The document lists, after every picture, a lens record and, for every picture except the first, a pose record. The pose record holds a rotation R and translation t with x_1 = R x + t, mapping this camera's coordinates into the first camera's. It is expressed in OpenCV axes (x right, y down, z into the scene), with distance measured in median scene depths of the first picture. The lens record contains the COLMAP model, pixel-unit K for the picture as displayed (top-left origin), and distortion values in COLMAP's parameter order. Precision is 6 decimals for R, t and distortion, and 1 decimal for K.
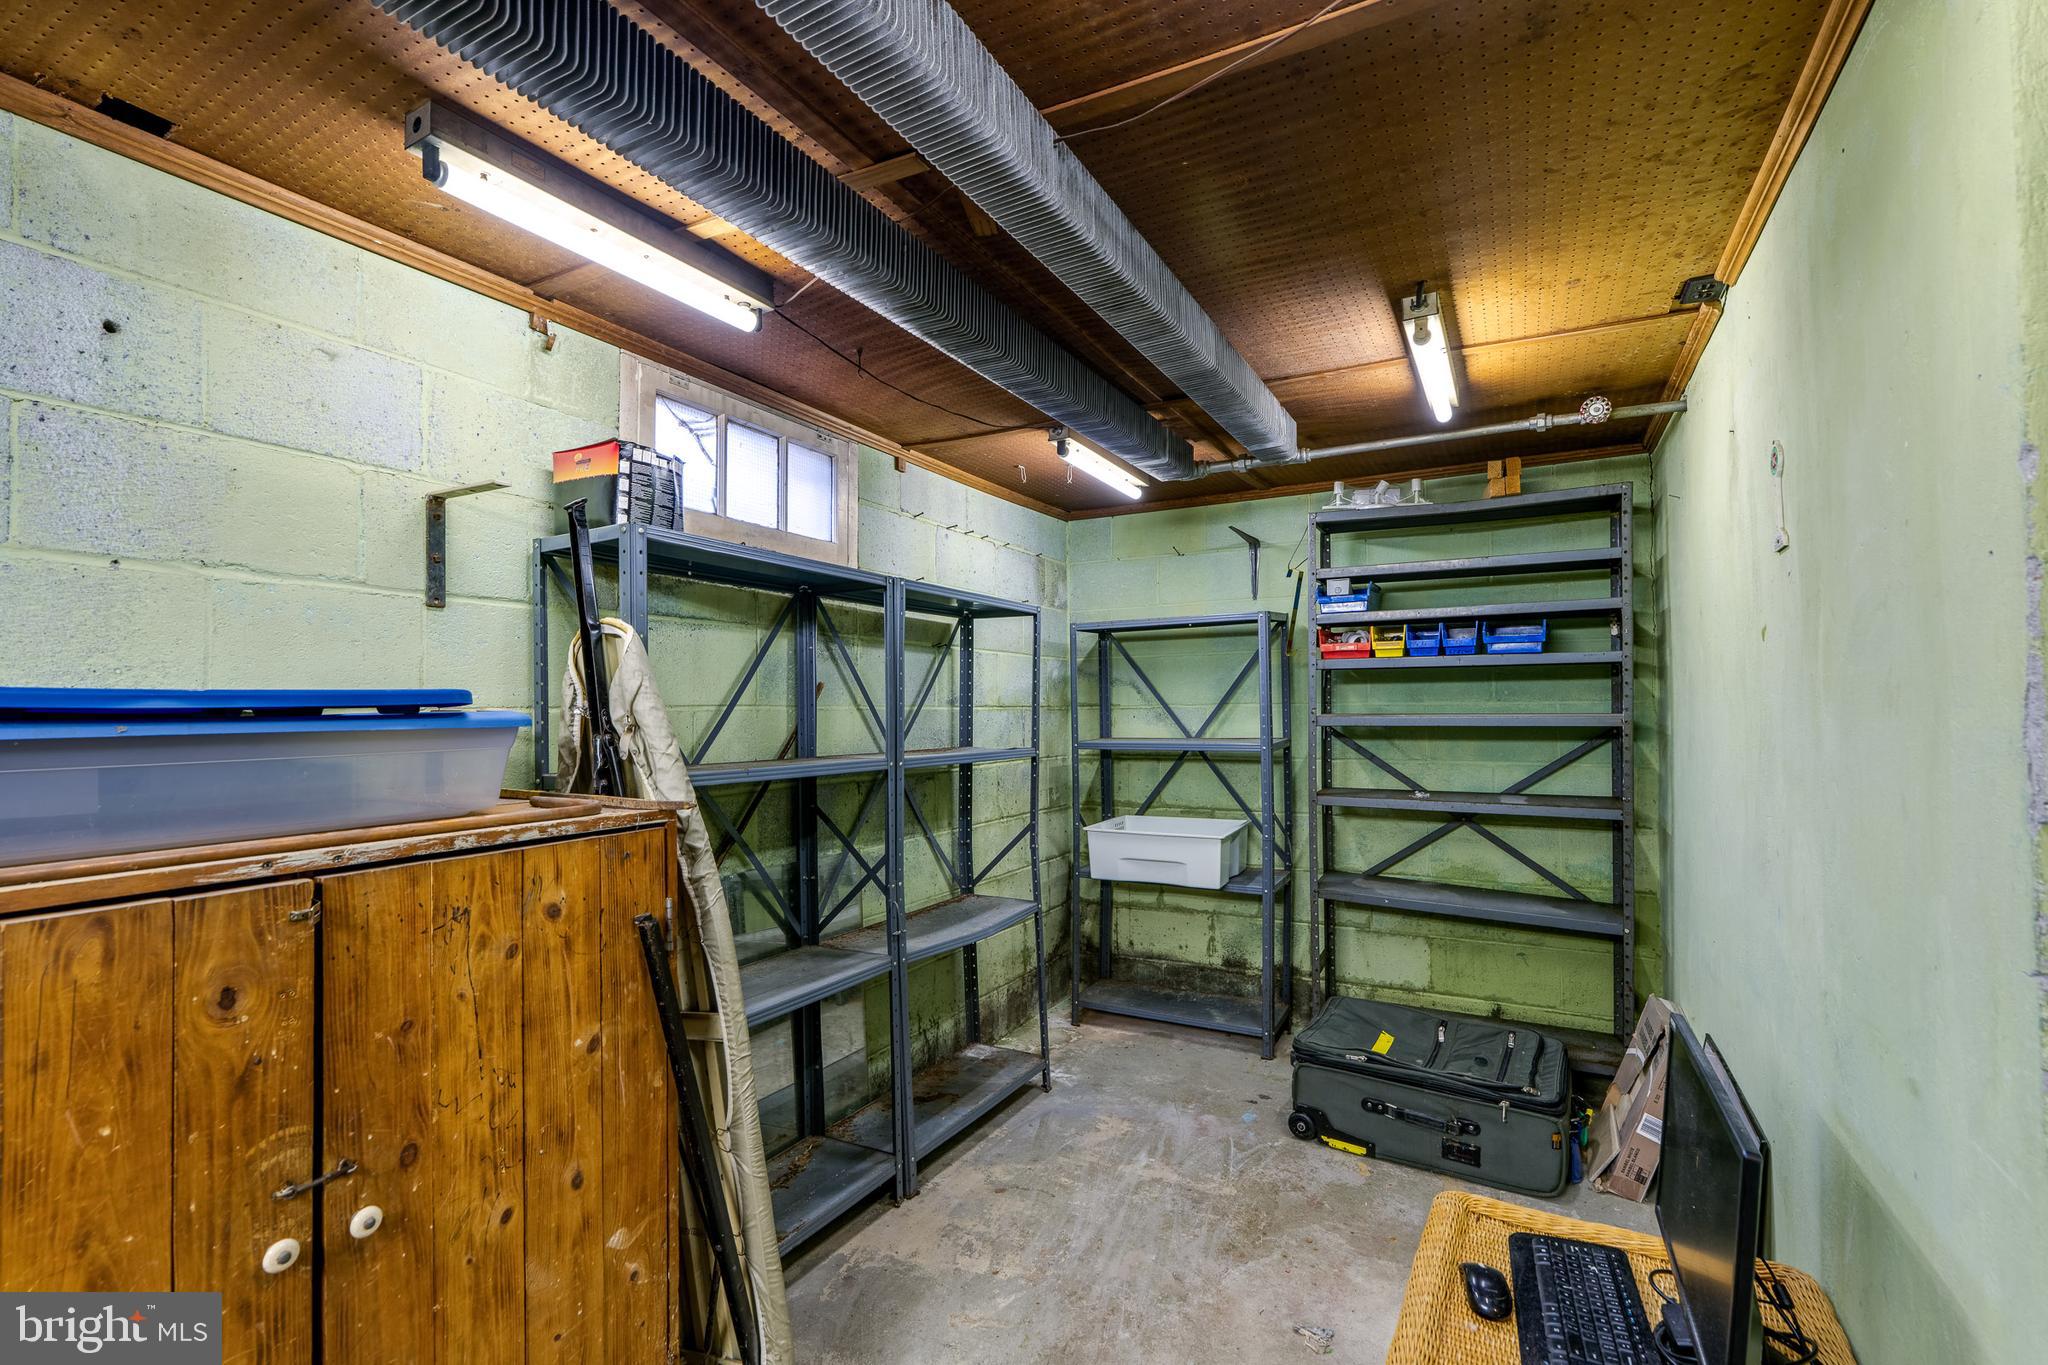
lens RADIAL K [[930.5, 0, 1019.2], [0, 930.5, 686.2], [0, 0, 1]] dist [-0.002076, 0.000248]
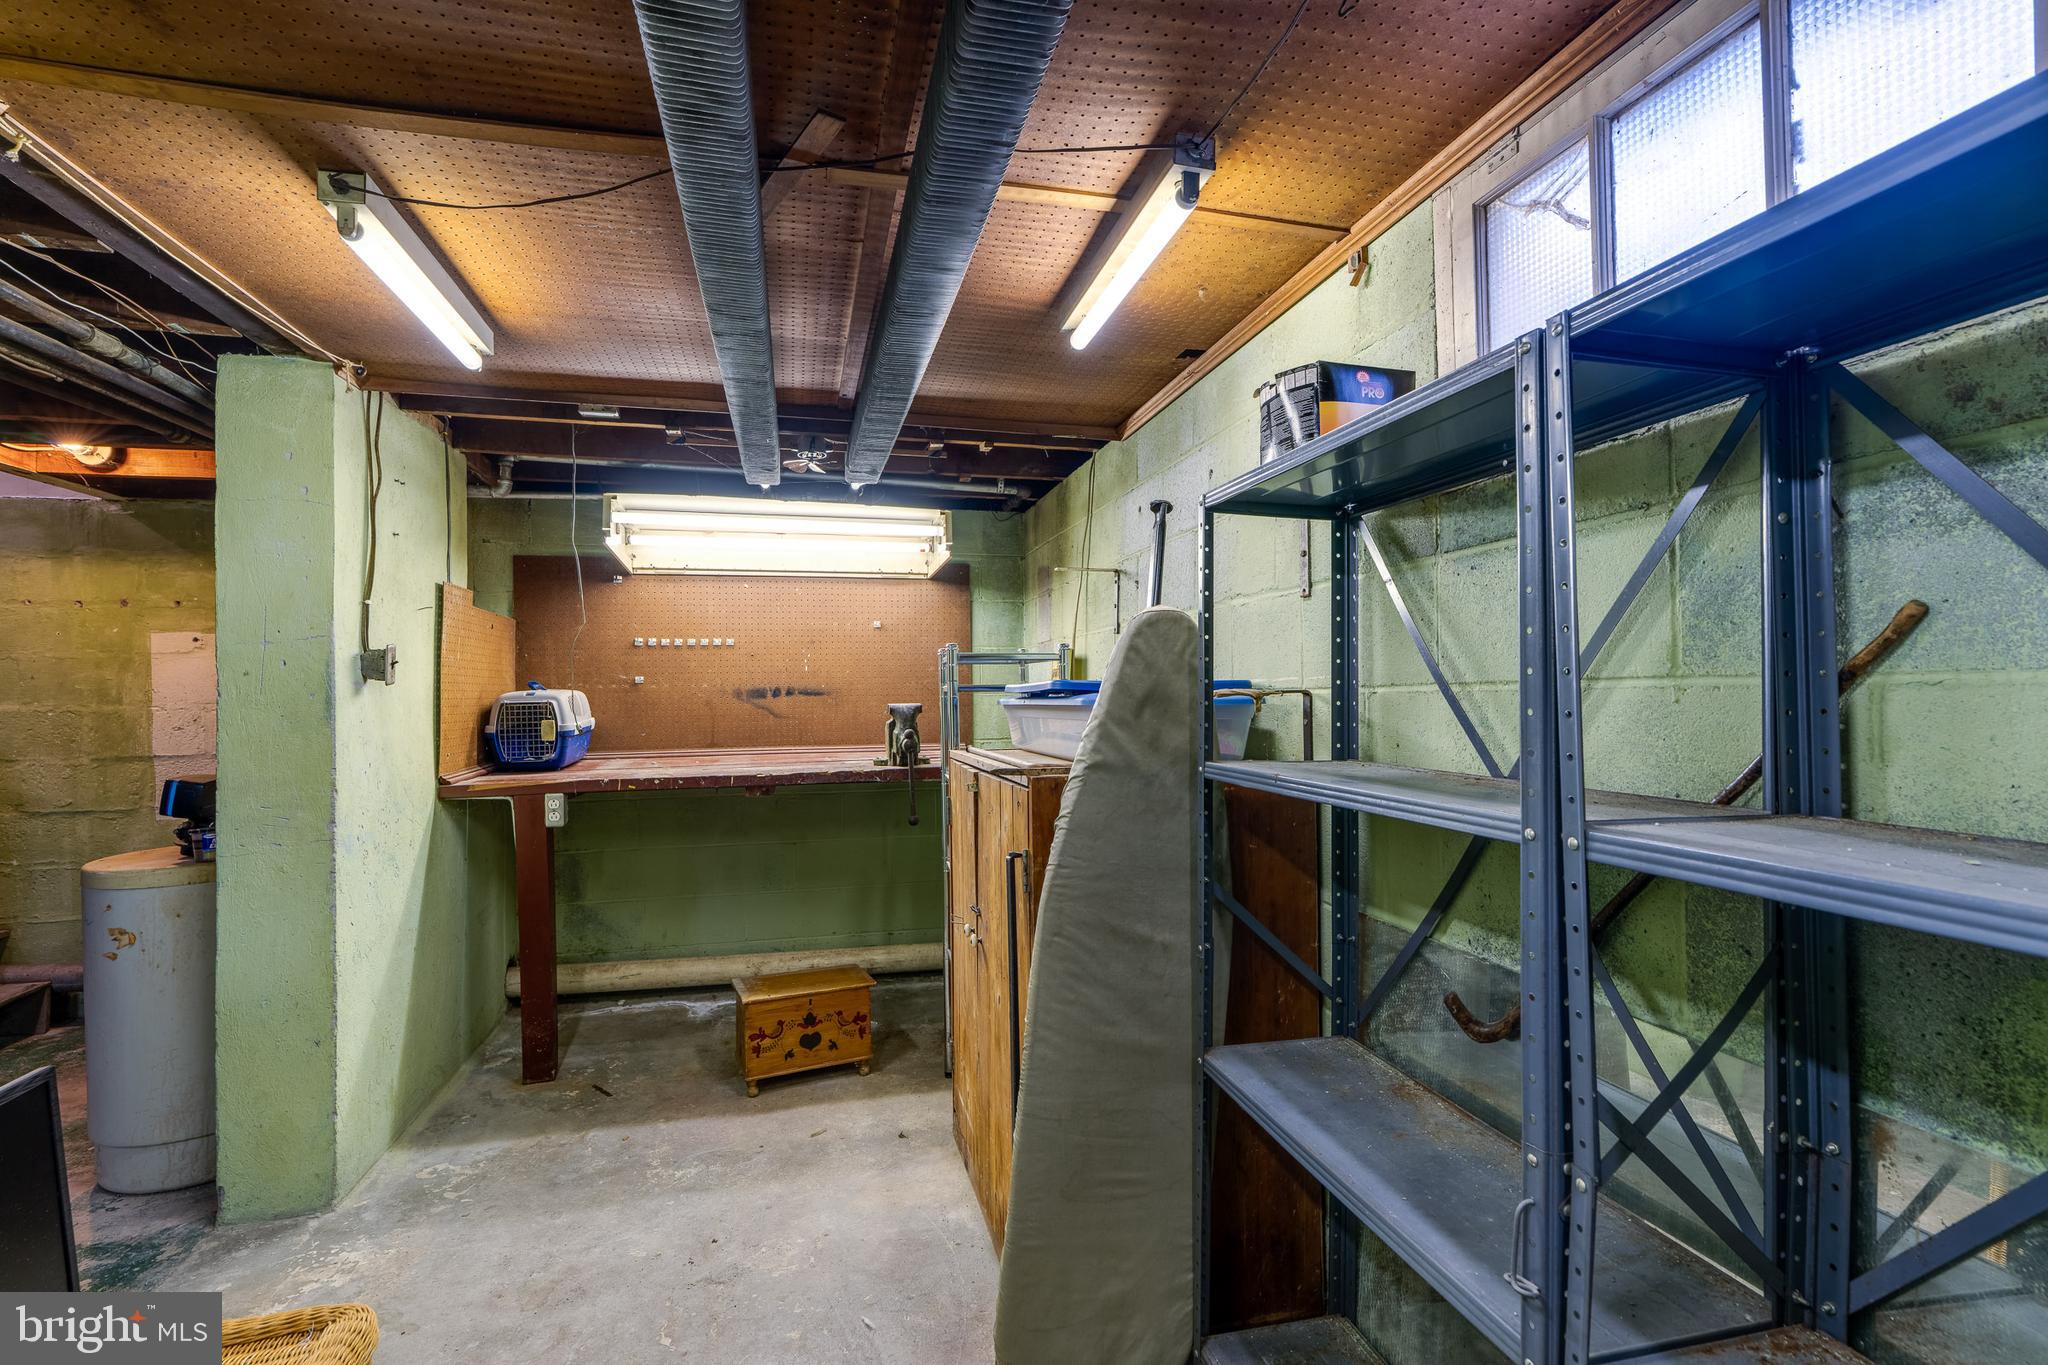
lens RADIAL K [[930.5, 0, 1019.2], [0, 930.5, 686.2], [0, 0, 1]] dist [-0.002076, 0.000248]
pose [[-0.737735, -0.000170, -0.675091, 0.270052], [0.021475, 0.999488, -0.023719, 0.029724], [0.674749, -0.031996, -0.737353, 1.140491]]
